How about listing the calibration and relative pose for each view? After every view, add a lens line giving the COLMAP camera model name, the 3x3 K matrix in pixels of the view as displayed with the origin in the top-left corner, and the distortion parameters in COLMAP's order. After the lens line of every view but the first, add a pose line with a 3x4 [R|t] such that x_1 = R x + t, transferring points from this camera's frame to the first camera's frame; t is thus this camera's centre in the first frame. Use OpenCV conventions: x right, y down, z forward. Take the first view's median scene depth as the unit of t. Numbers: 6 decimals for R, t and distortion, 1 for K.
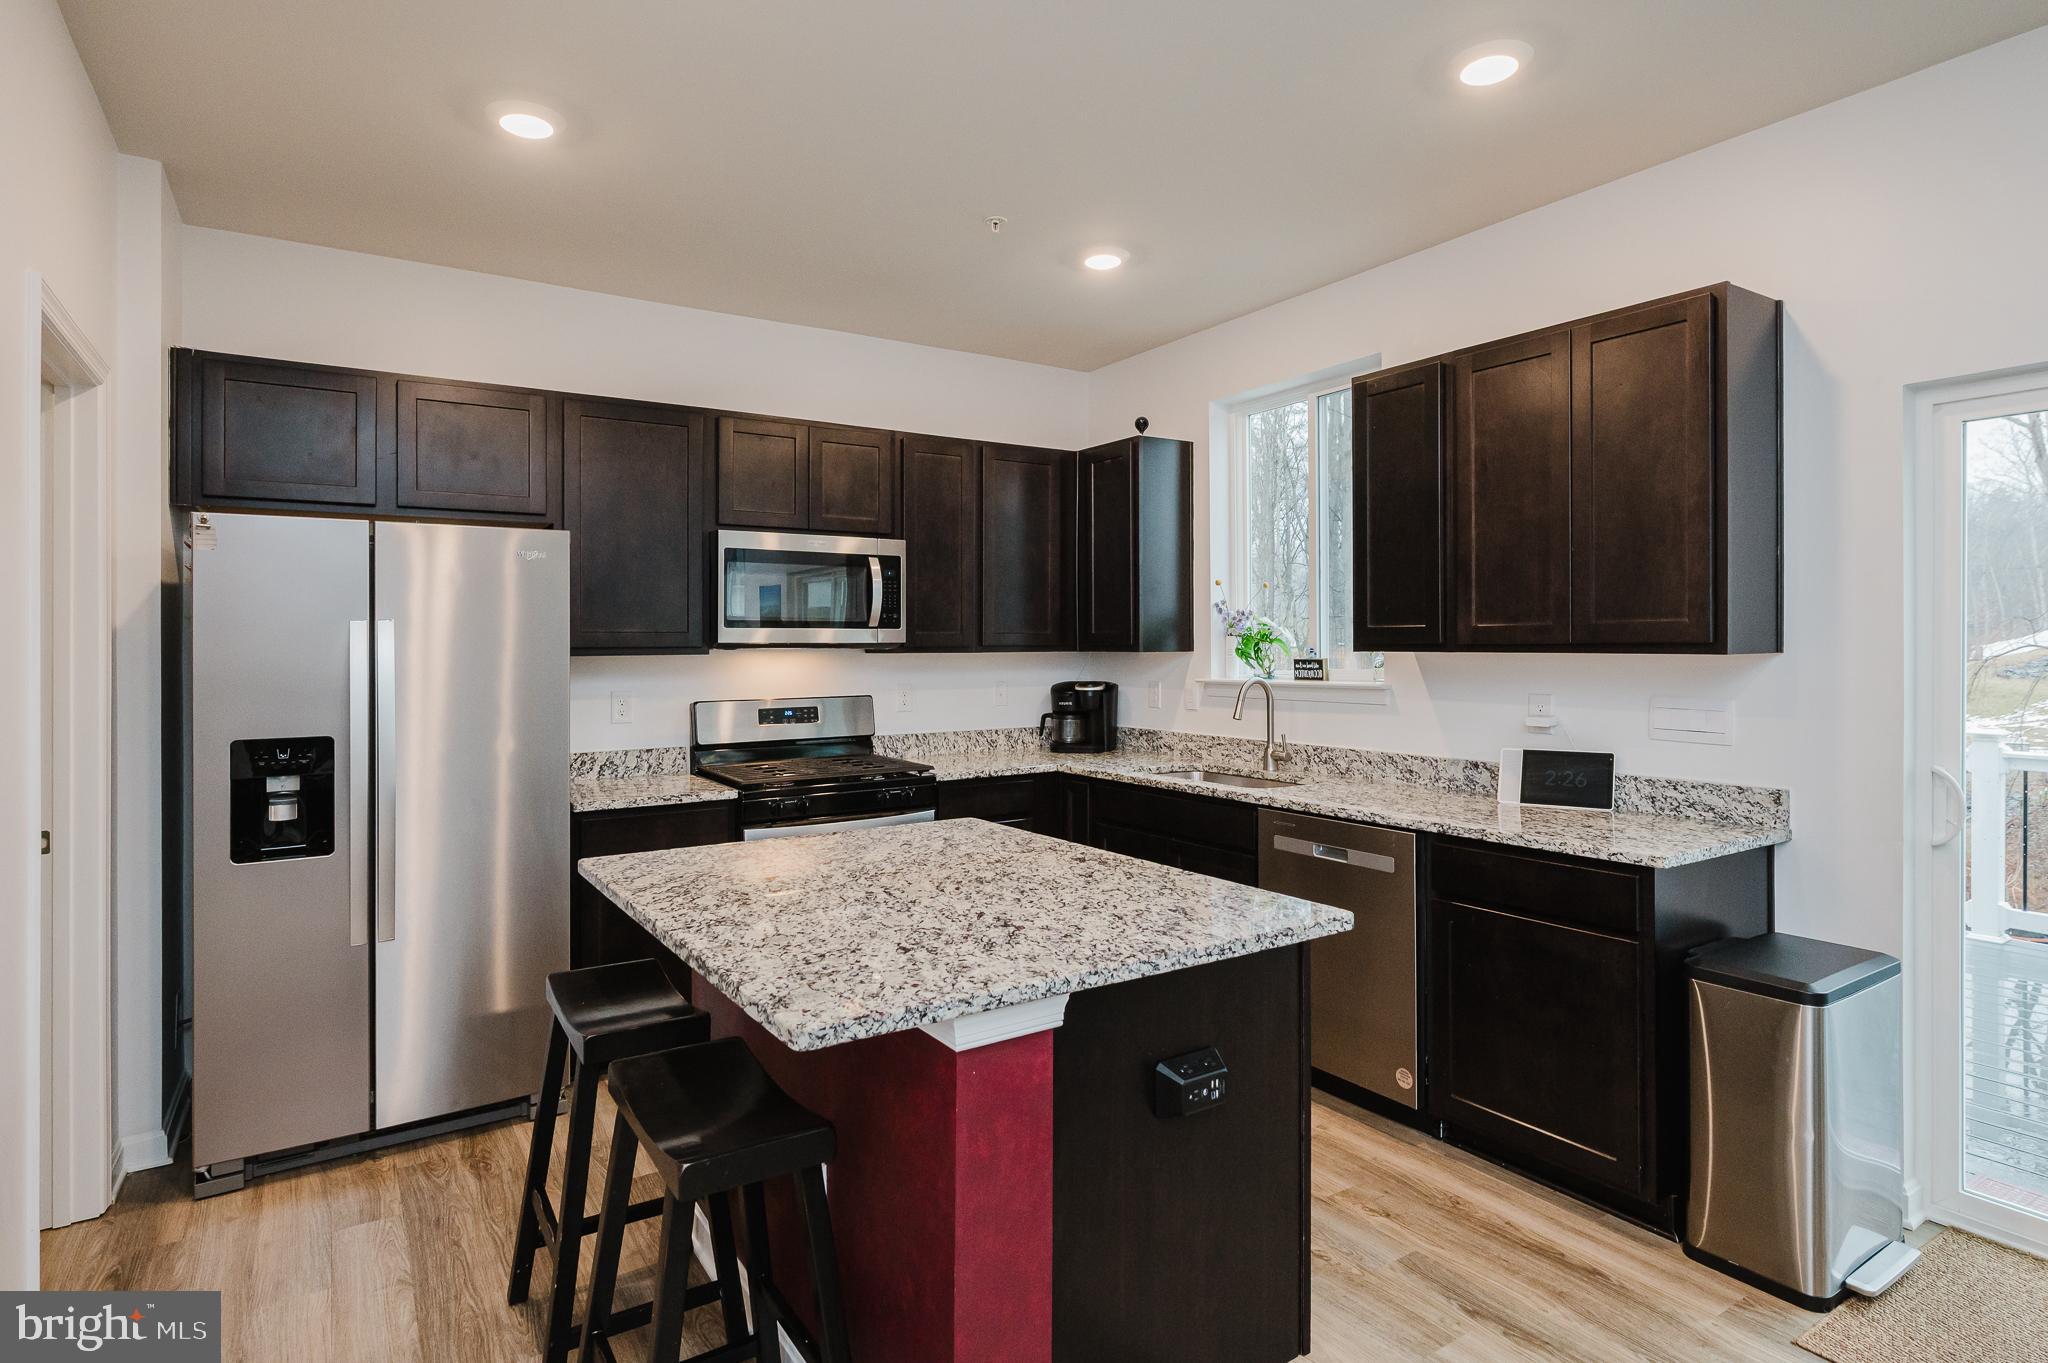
lens RADIAL K [[1069.4, 0, 1016.4], [0, 1069.4, 643.6], [0, 0, 1]] dist [-0.000094, -0.000854]
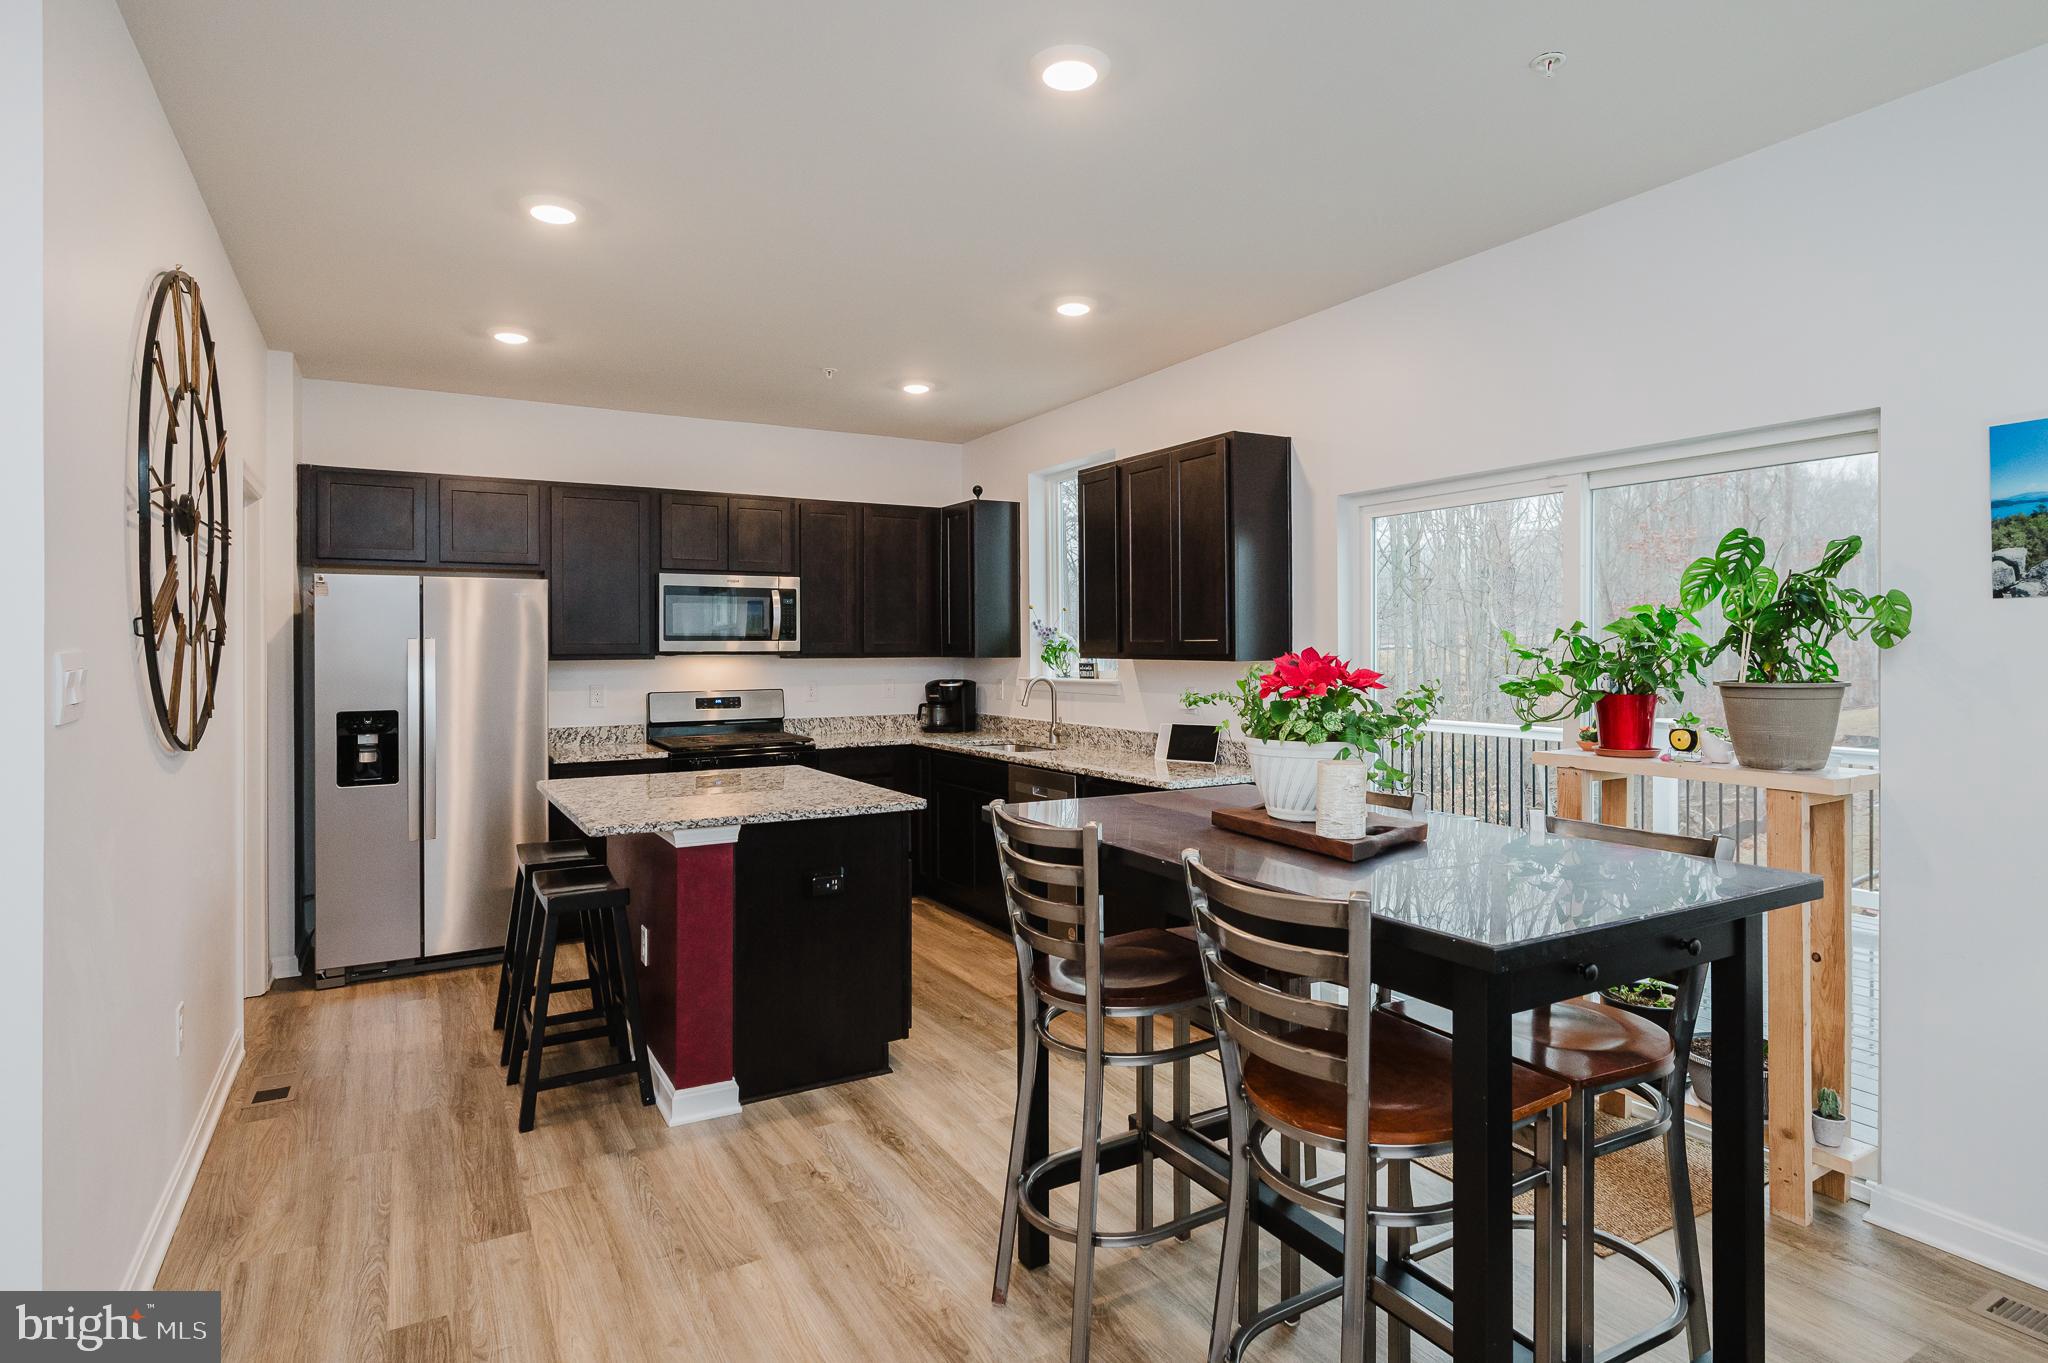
lens RADIAL K [[1070.0, 0, 1032.0], [0, 1070.0, 654.2], [0, 0, 1]] dist [-0.001760, 0.000211]
pose [[0.999059, 0.001326, -0.043353, 0.285283], [-0.001020, 0.999974, 0.007076, -0.007545], [0.043361, -0.007025, 0.999035, -0.420108]]
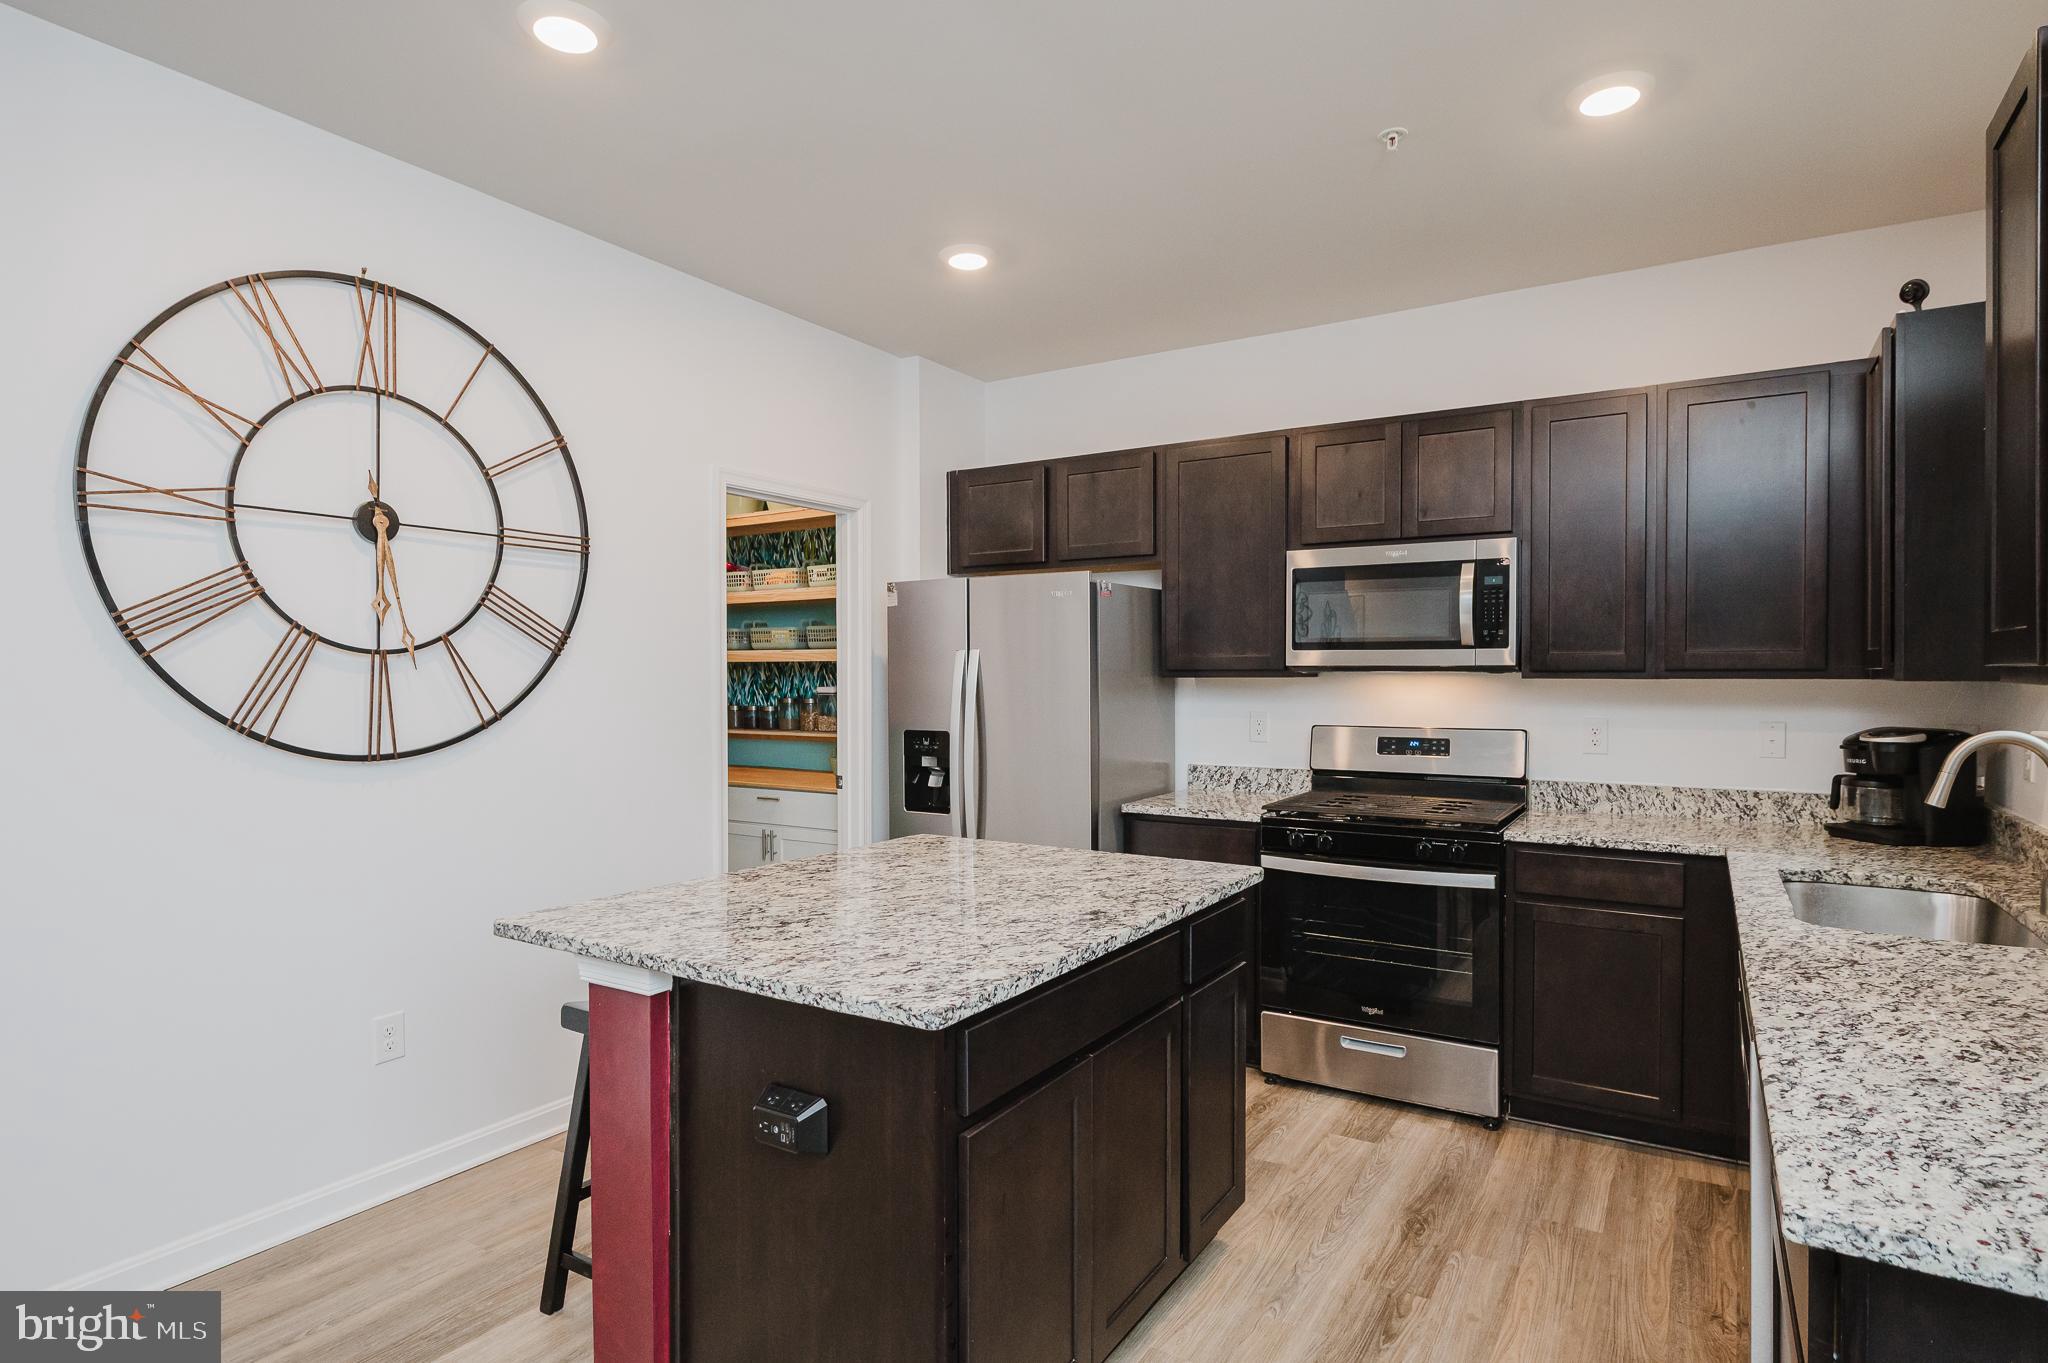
lens RADIAL K [[1079.9, 0, 1034.6], [0, 1079.9, 689.6], [0, 0, 1]] dist [0.001761, 0.001764]
pose [[0.429055, 0.020388, -0.903048, 0.522582], [-0.000233, 0.999748, 0.022461, -0.001060], [0.903279, -0.009427, 0.428951, 0.359073]]
